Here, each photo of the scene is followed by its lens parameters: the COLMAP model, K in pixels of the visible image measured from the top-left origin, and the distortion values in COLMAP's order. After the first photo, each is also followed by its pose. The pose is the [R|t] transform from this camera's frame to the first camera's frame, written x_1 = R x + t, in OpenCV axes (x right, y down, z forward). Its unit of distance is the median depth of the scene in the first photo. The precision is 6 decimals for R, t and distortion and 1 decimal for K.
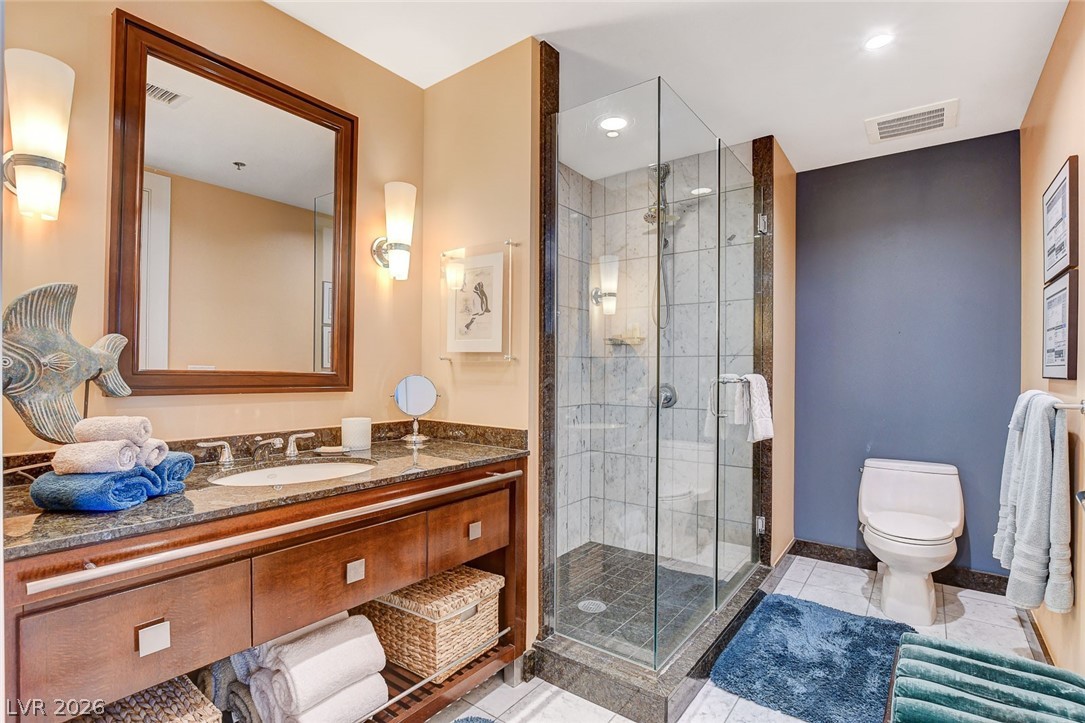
lens RADIAL K [[524.3, 0, 545.5], [0, 524.3, 361.9], [0, 0, 1]] dist [-0.019219, 0.001003]
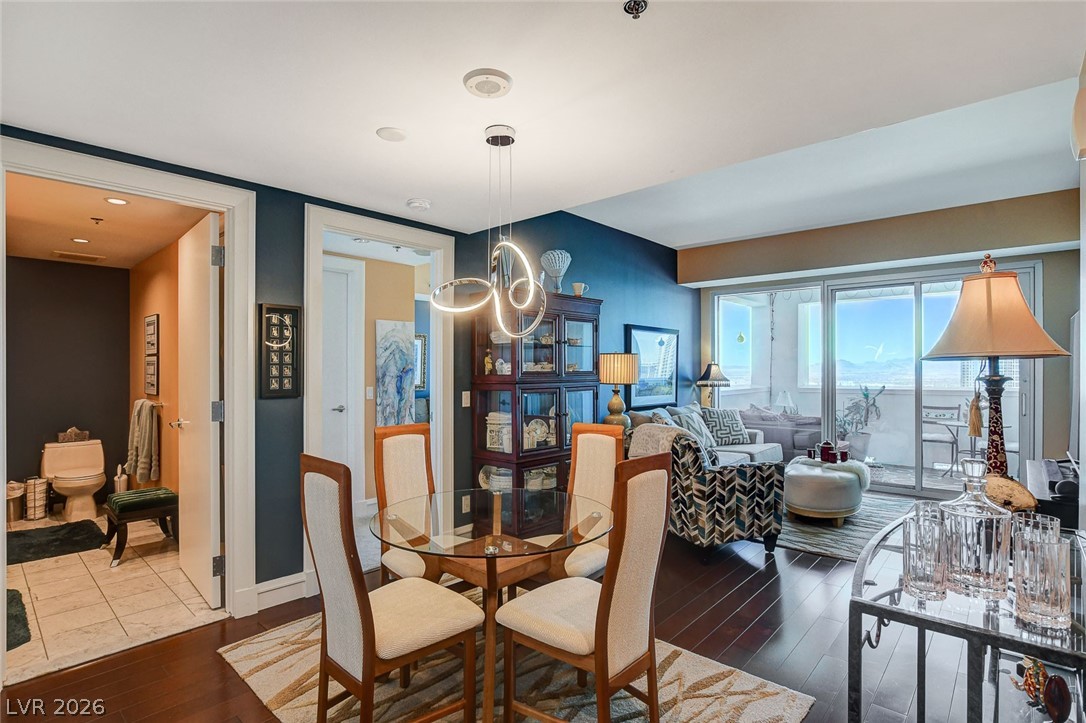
lens RADIAL K [[556.2, 0, 548.7], [0, 556.2, 366.7], [0, 0, 1]] dist [-0.016706, 0.004141]
pose [[0.103196, 0.000372, 0.994661, -1.670184], [-0.000440, 1.000000, -0.000329, -0.115070], [-0.994661, -0.000404, 0.103196, -1.363325]]
